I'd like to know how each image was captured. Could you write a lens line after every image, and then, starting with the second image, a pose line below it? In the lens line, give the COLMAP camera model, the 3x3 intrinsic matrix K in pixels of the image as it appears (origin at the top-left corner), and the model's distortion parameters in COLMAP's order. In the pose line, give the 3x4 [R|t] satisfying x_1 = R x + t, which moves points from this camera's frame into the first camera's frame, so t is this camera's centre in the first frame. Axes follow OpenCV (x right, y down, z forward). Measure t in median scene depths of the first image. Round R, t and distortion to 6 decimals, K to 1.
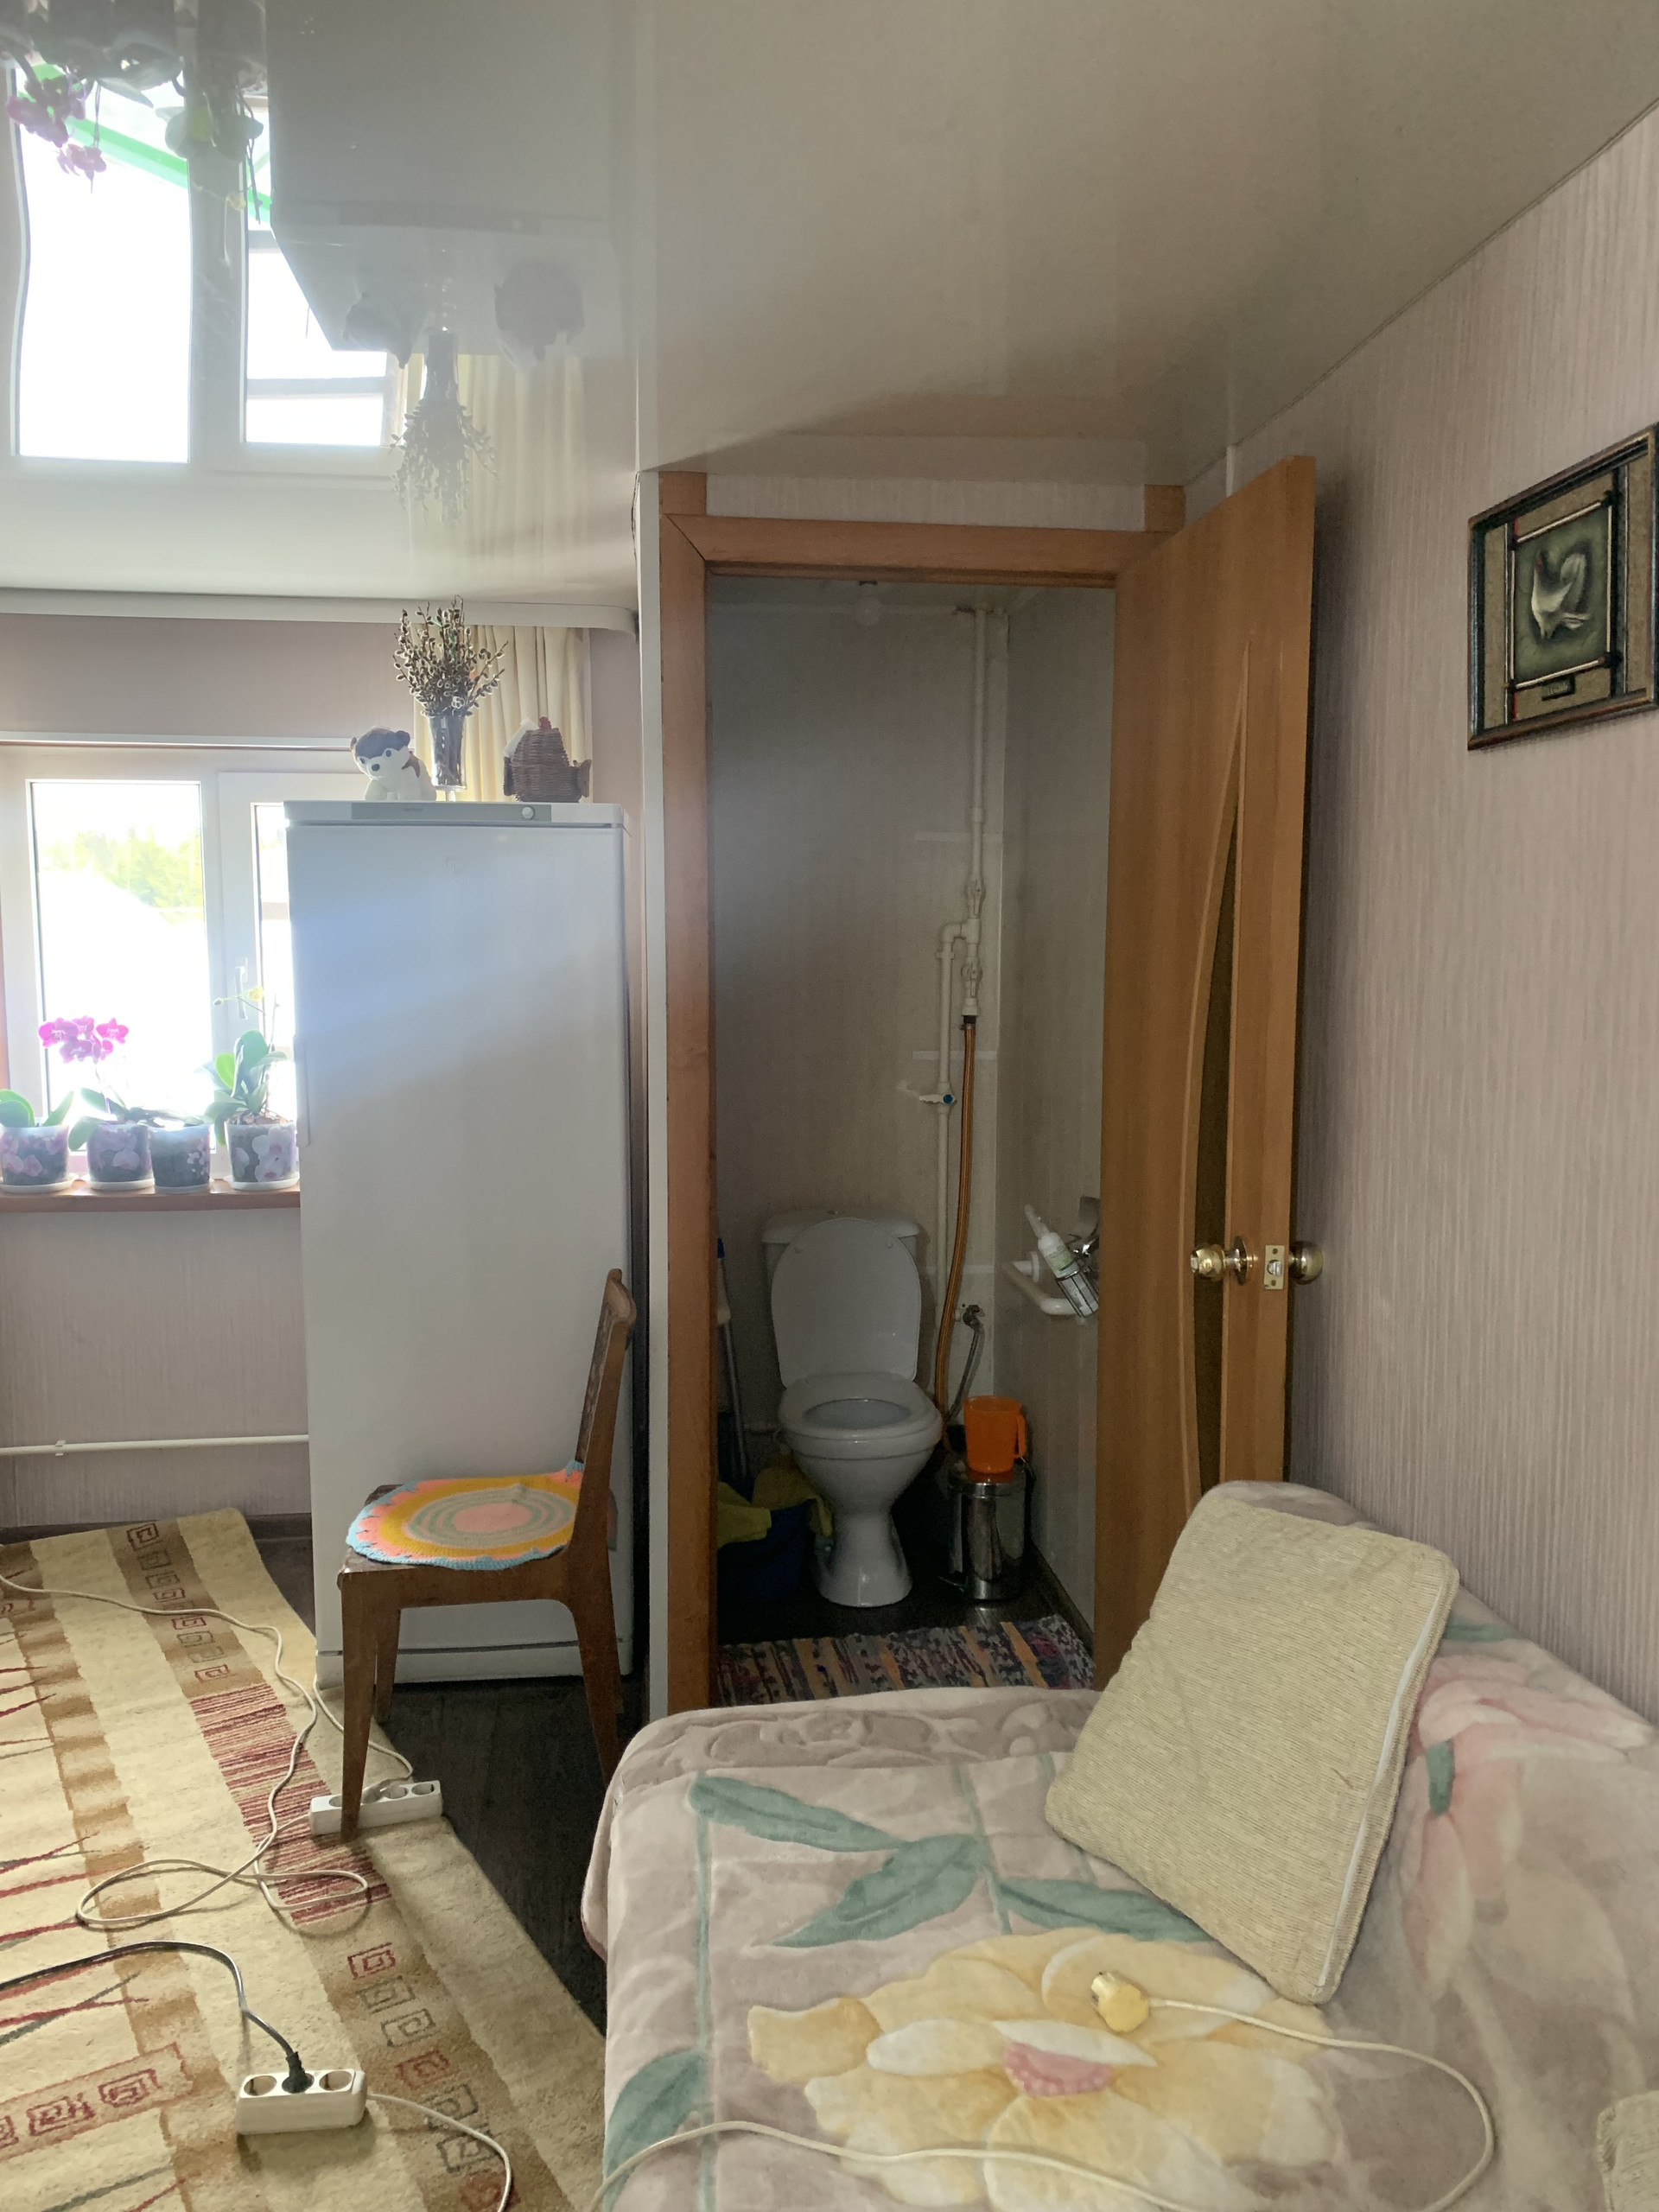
lens RADIAL K [[1676.7, 0, 829.5], [0, 1676.7, 1106.0], [0, 0, 1]] dist [0.013291, 0.001919]
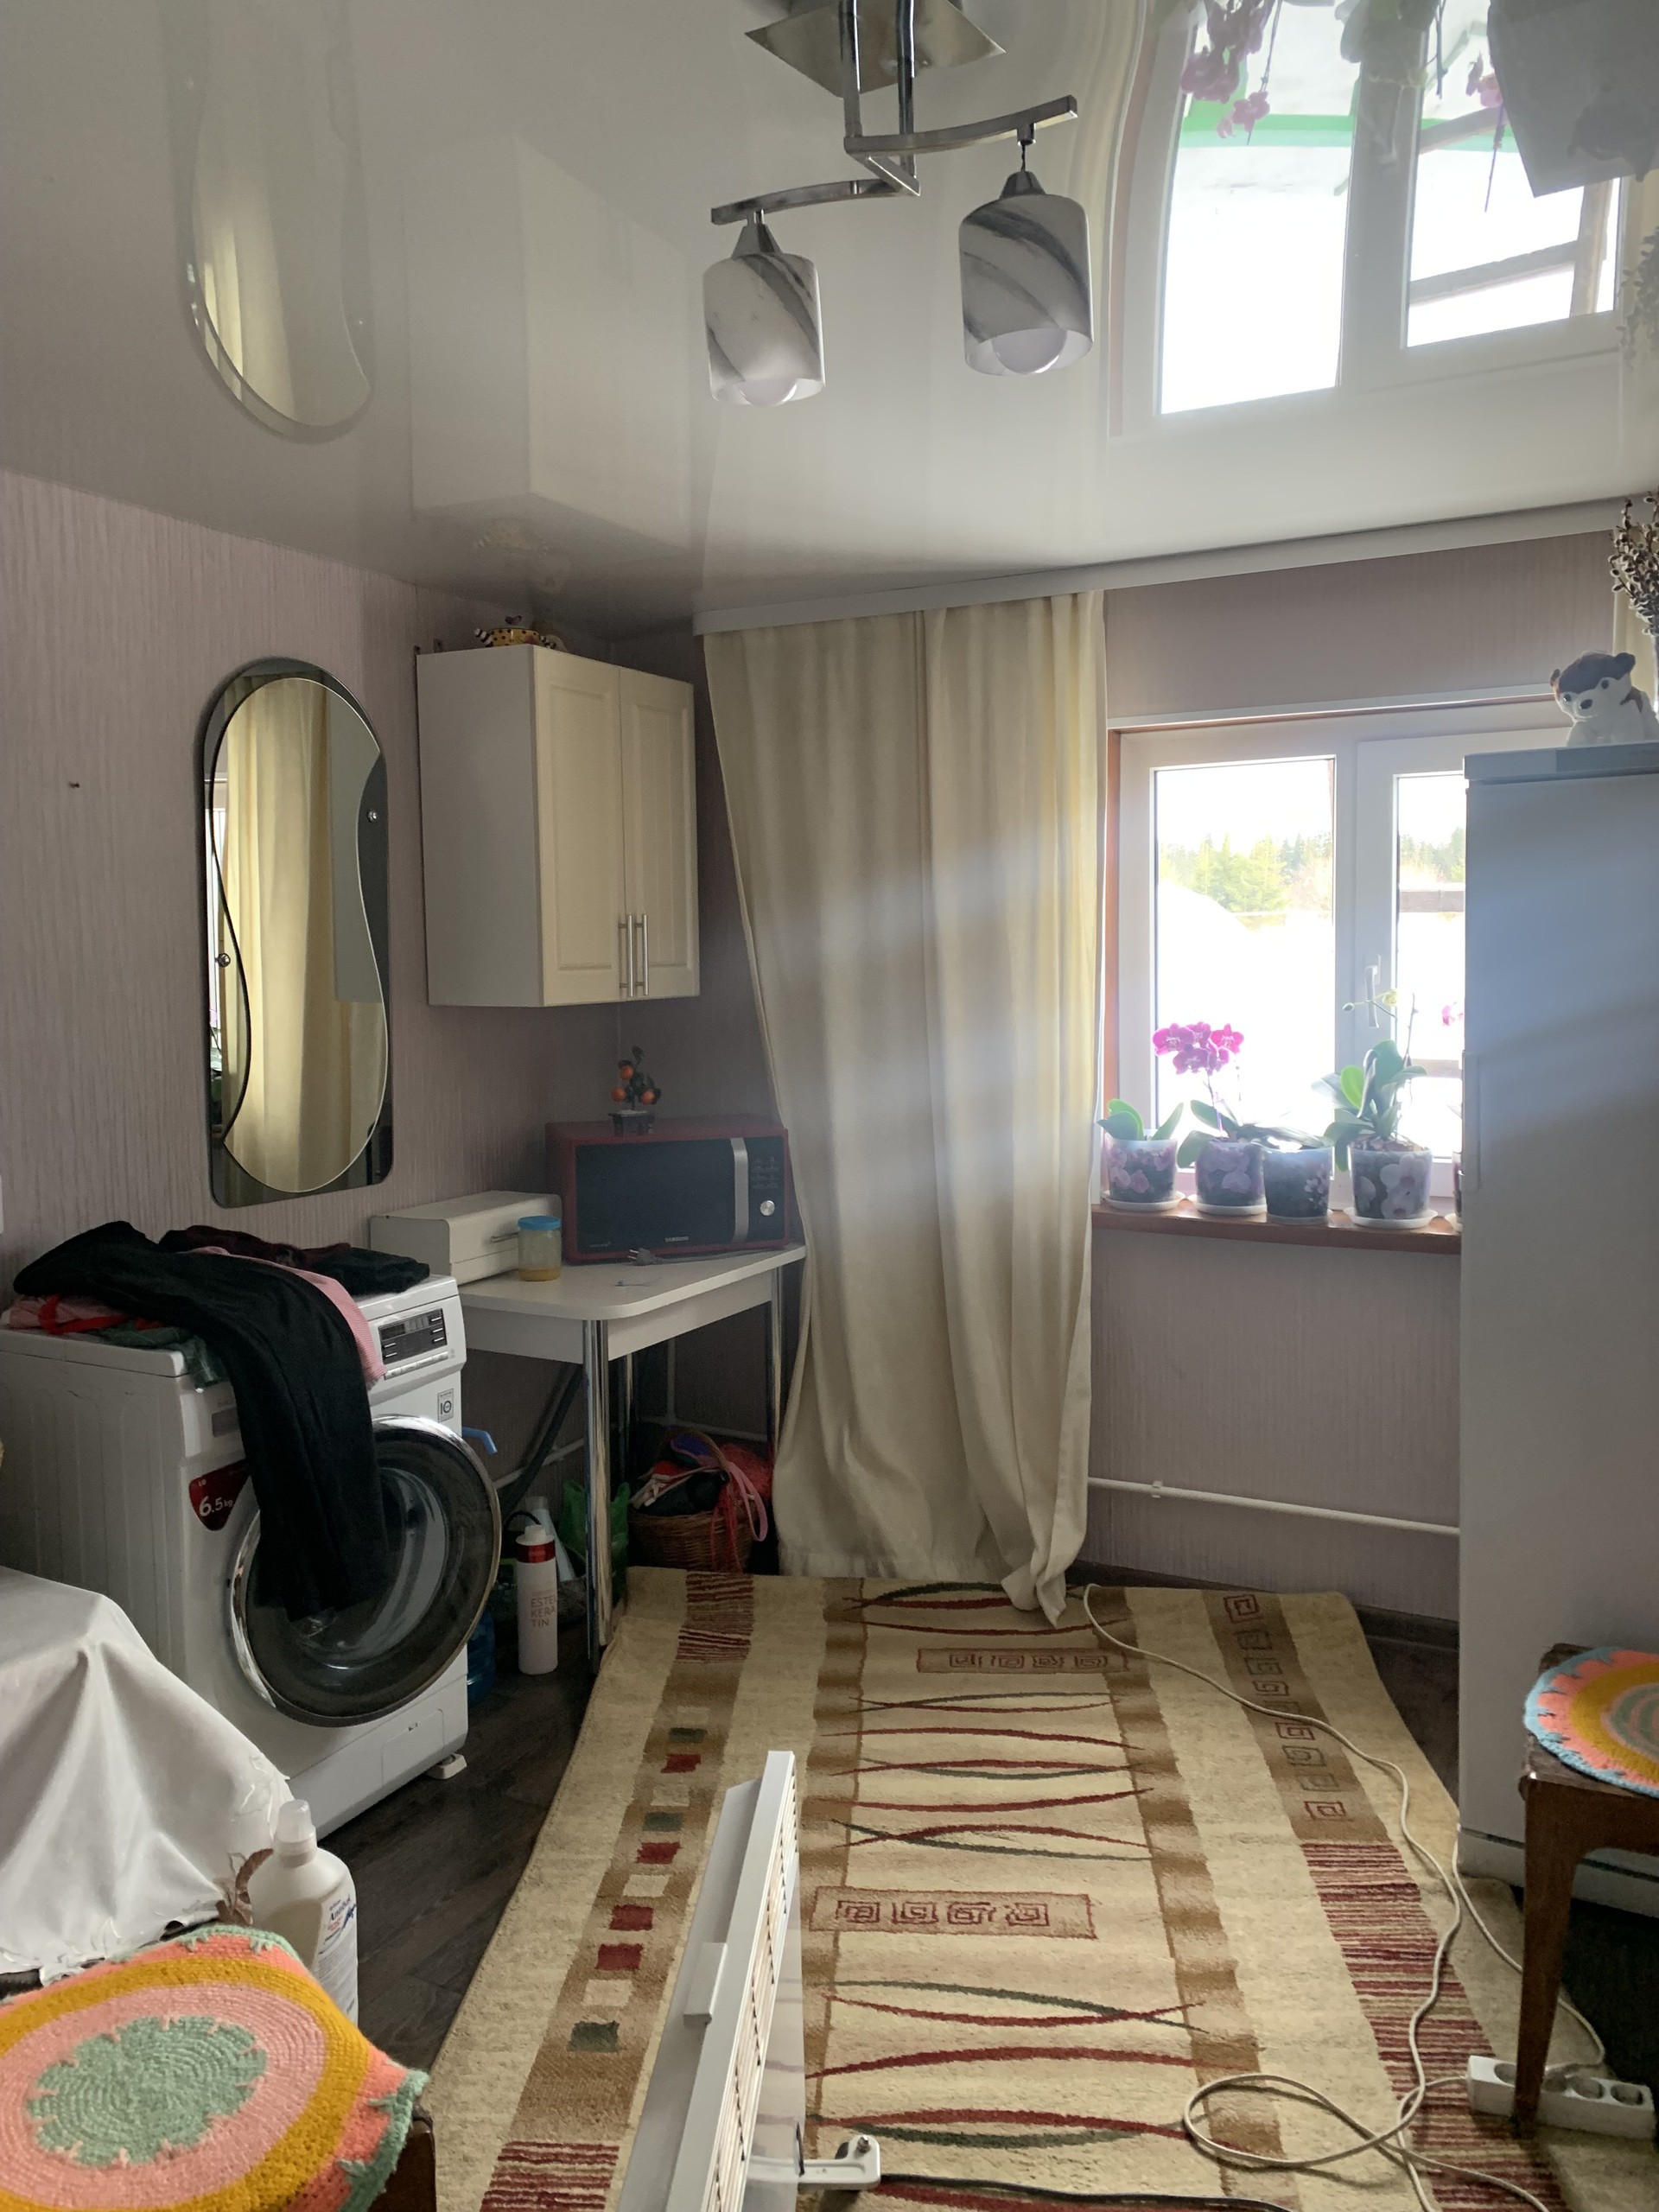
lens RADIAL K [[1686.3, 0, 831.7], [0, 1686.3, 1098.7], [0, 0, 1]] dist [0.026660, -0.019059]
pose [[0.820231, 0.035246, -0.570945, -0.097771], [-0.038593, 0.999236, 0.006242, -0.011959], [0.570729, 0.016914, 0.820964, 0.159184]]
